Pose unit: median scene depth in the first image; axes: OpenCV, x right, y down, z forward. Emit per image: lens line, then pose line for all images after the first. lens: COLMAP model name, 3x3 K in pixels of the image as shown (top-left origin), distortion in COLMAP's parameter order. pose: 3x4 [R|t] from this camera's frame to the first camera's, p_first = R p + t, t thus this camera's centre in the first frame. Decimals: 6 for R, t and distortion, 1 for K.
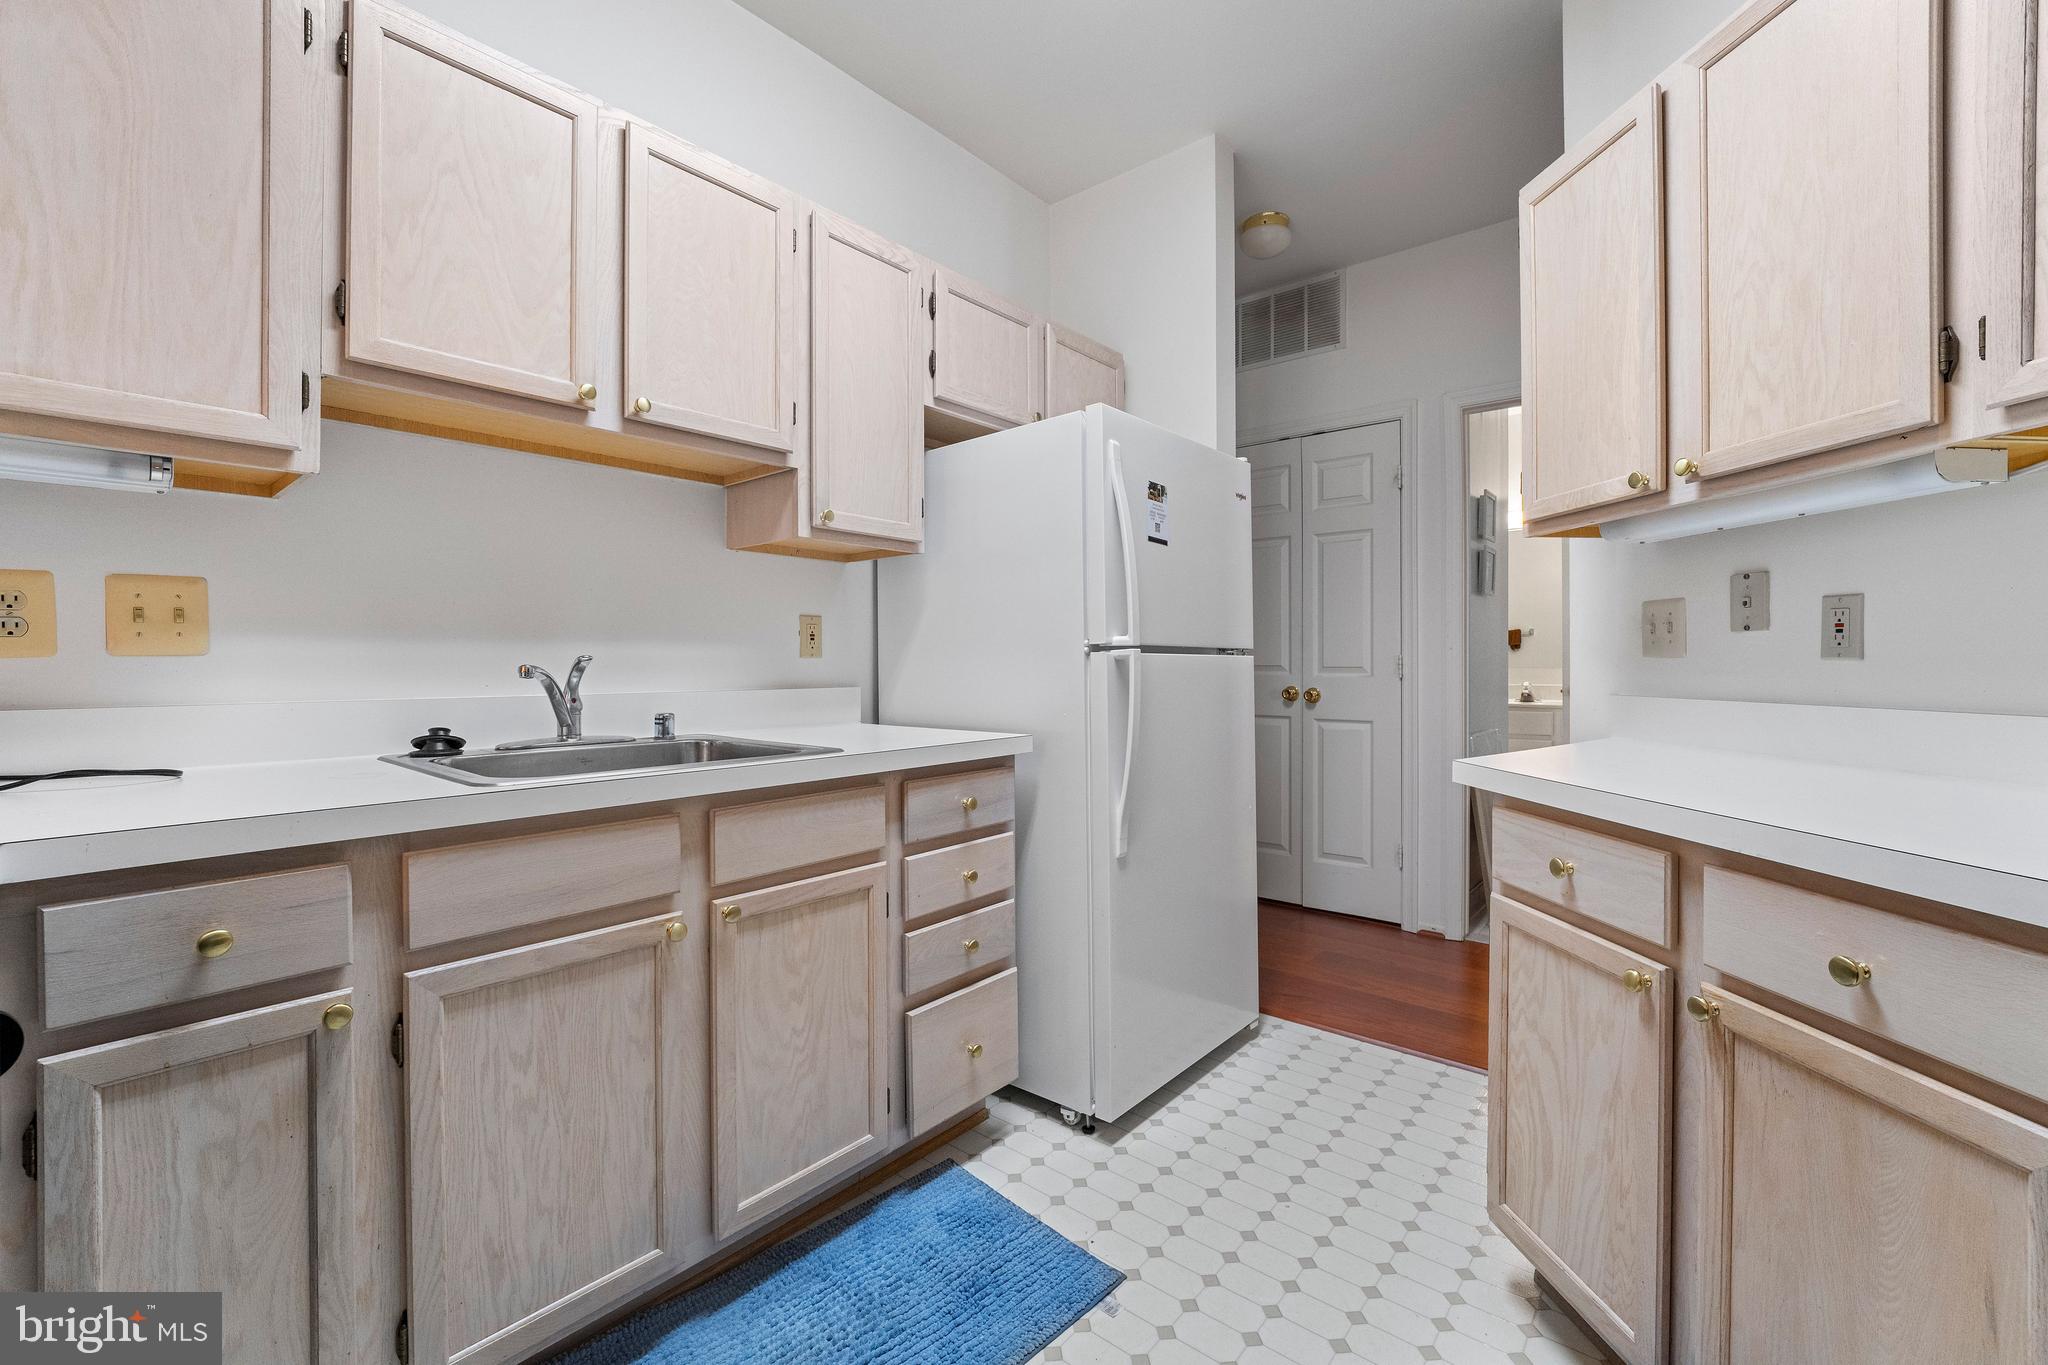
lens RADIAL K [[831.9, 0, 1023.0], [0, 831.9, 706.7], [0, 0, 1]] dist [-0.013060, 0.000264]
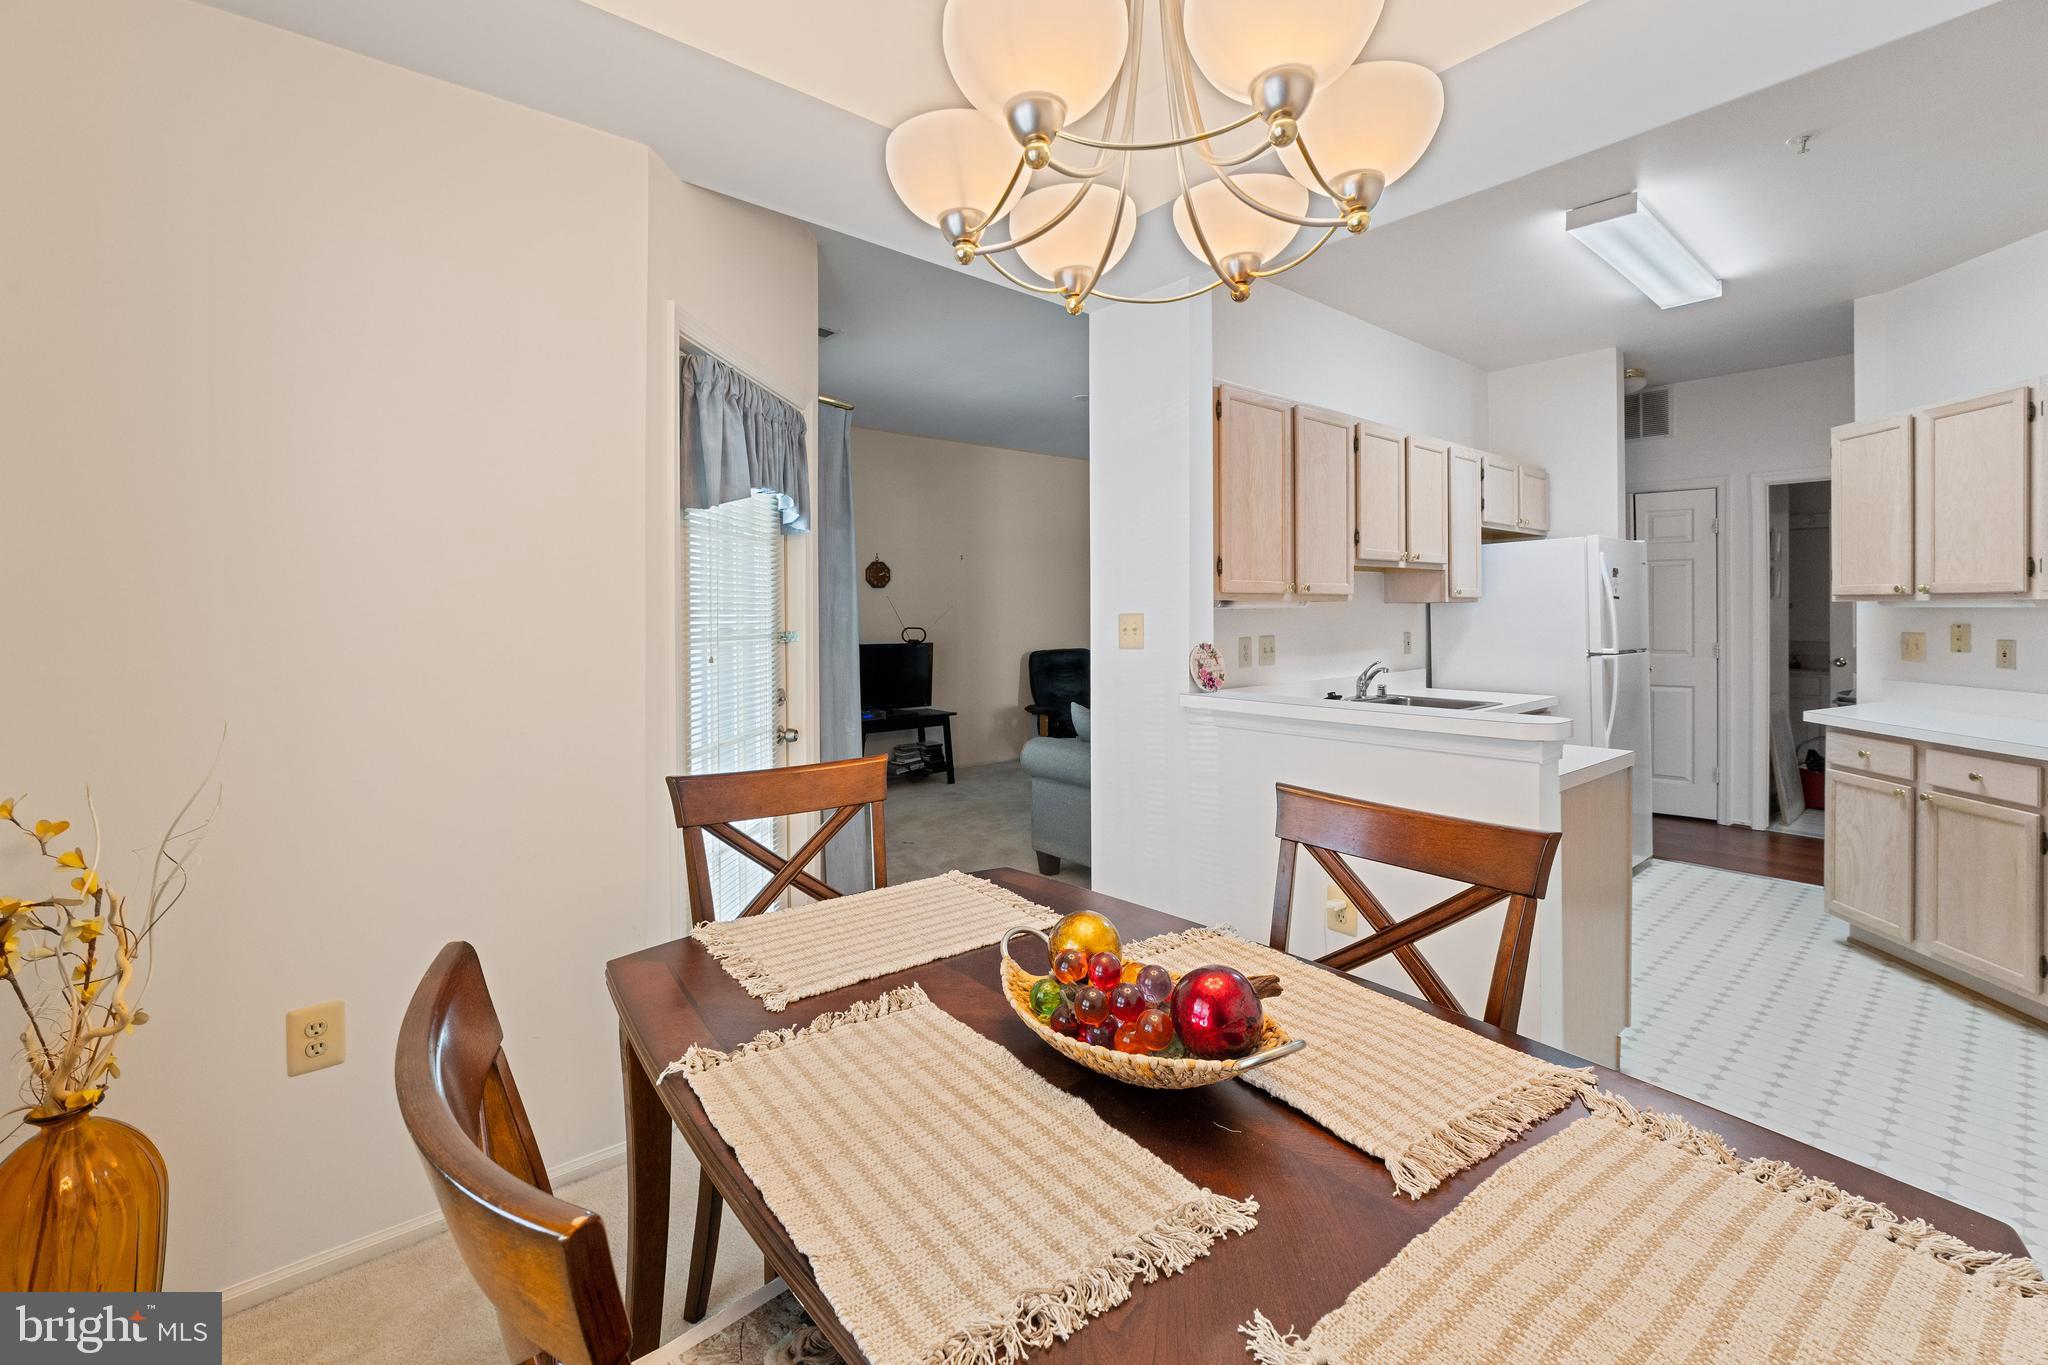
lens RADIAL K [[842.5, 0, 1026.8], [0, 842.5, 651.8], [0, 0, 1]] dist [-0.015762, 0.004622]
pose [[0.986298, 0.003780, -0.164930, -1.328532], [-0.004499, 0.999982, -0.003985, -0.088029], [0.164912, 0.004673, 0.986297, -1.768388]]
